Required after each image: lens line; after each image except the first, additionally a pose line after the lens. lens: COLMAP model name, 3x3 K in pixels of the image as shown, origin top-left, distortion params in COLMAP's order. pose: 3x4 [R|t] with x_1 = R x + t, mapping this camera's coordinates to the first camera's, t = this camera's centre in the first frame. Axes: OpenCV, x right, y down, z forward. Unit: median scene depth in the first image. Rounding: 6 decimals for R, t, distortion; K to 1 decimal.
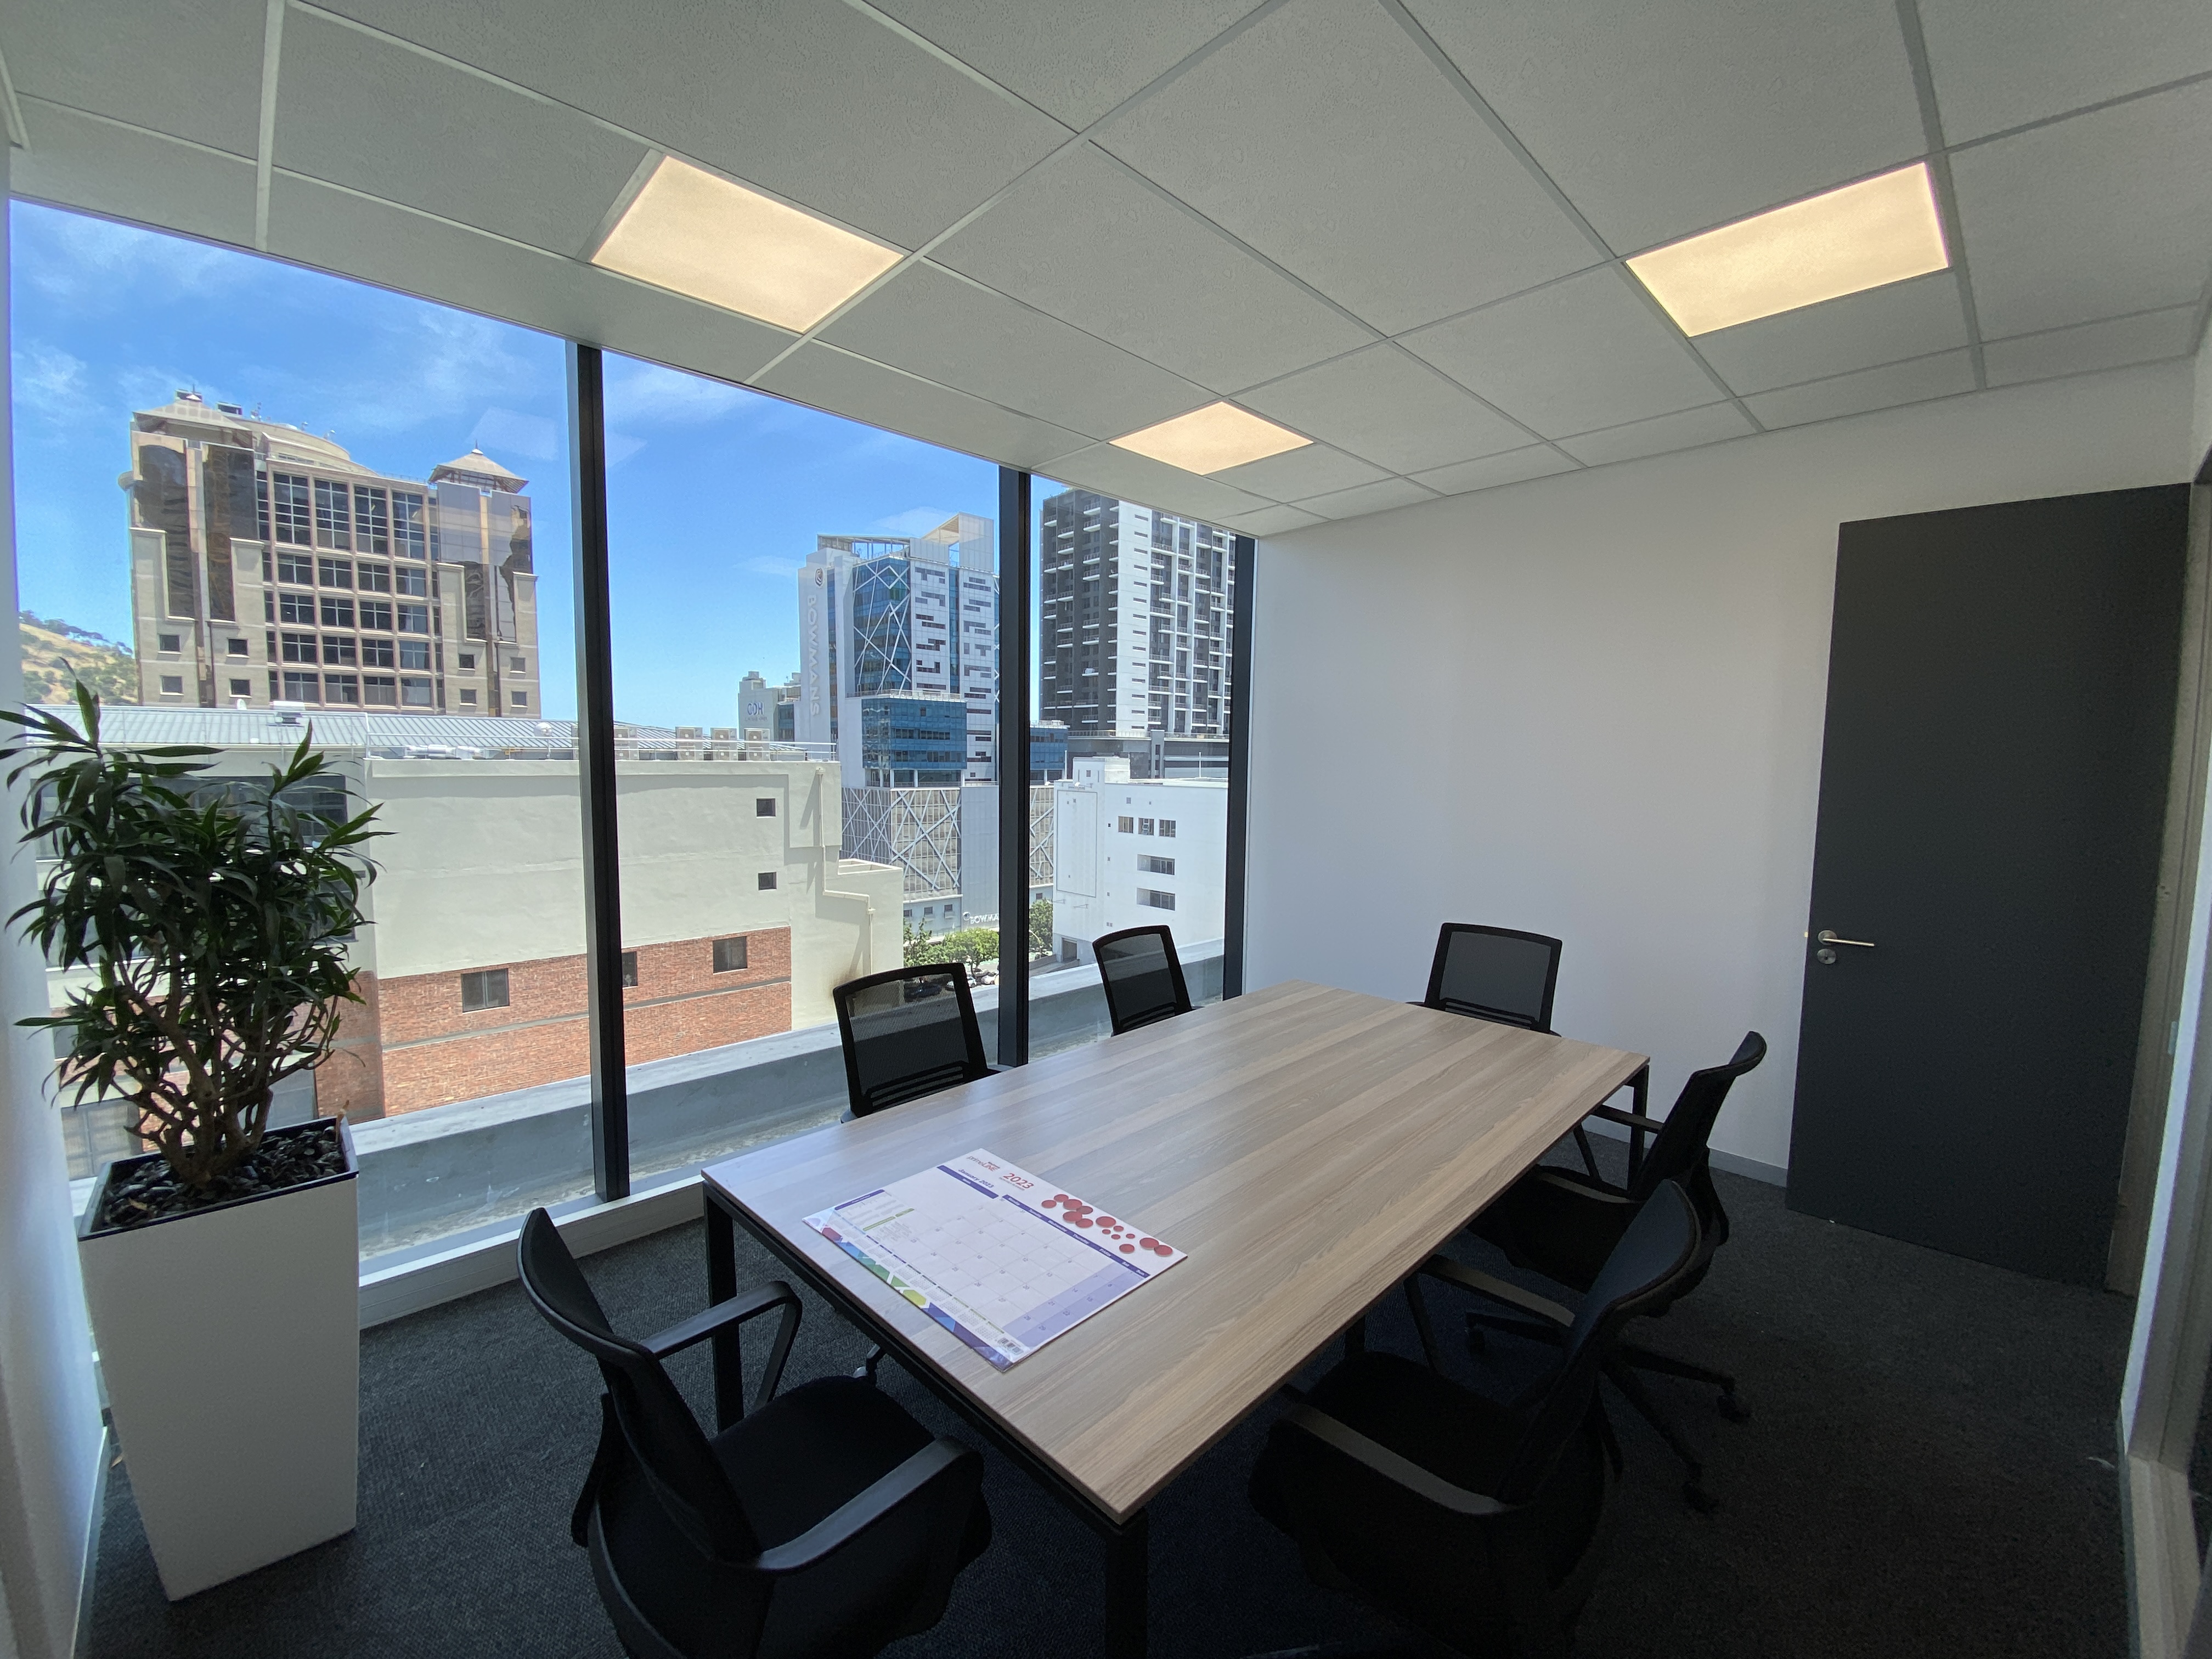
lens RADIAL K [[905.8, 0, 1100.3], [0, 905.8, 848.2], [0, 0, 1]] dist [0.019915, -0.001944]
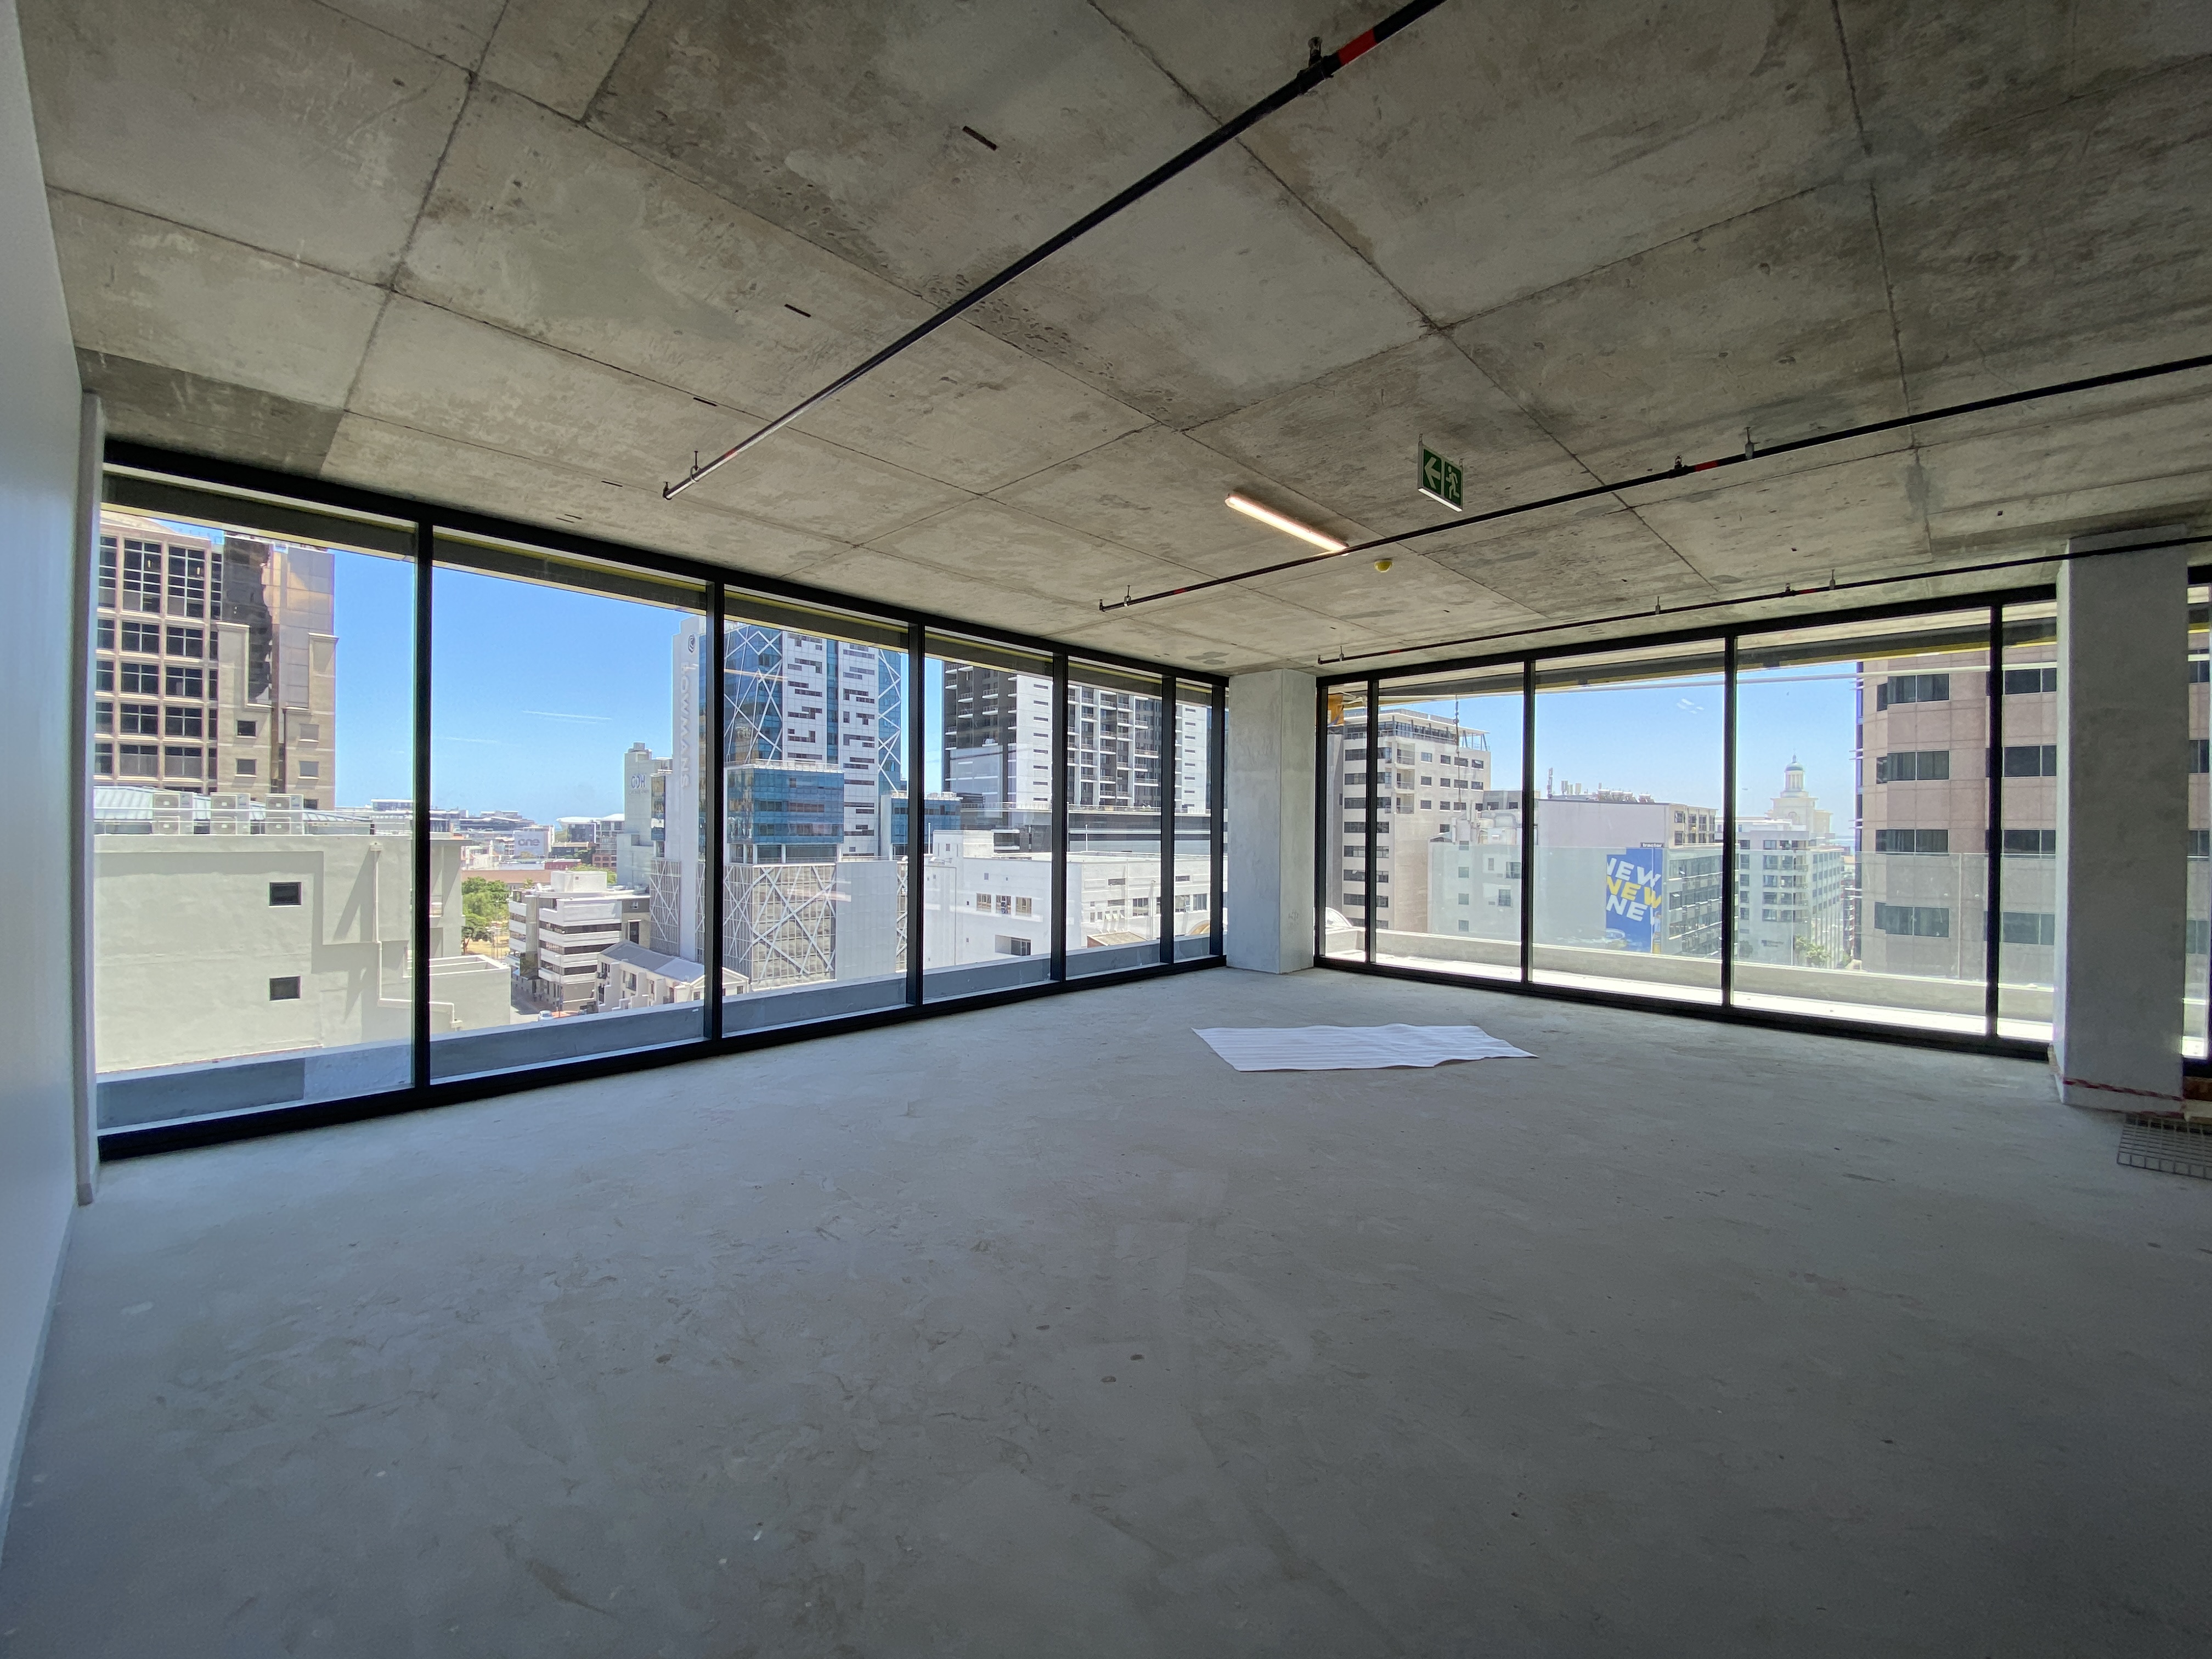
lens RADIAL K [[905.8, 0, 1092.7], [0, 905.8, 824.5], [0, 0, 1]] dist [0.019915, -0.001944]
pose [[0.999532, -0.004025, 0.030318, 0.084549], [0.007253, 0.994220, -0.107121, -0.004538], [-0.029712, 0.107291, 0.993784, 0.059040]]
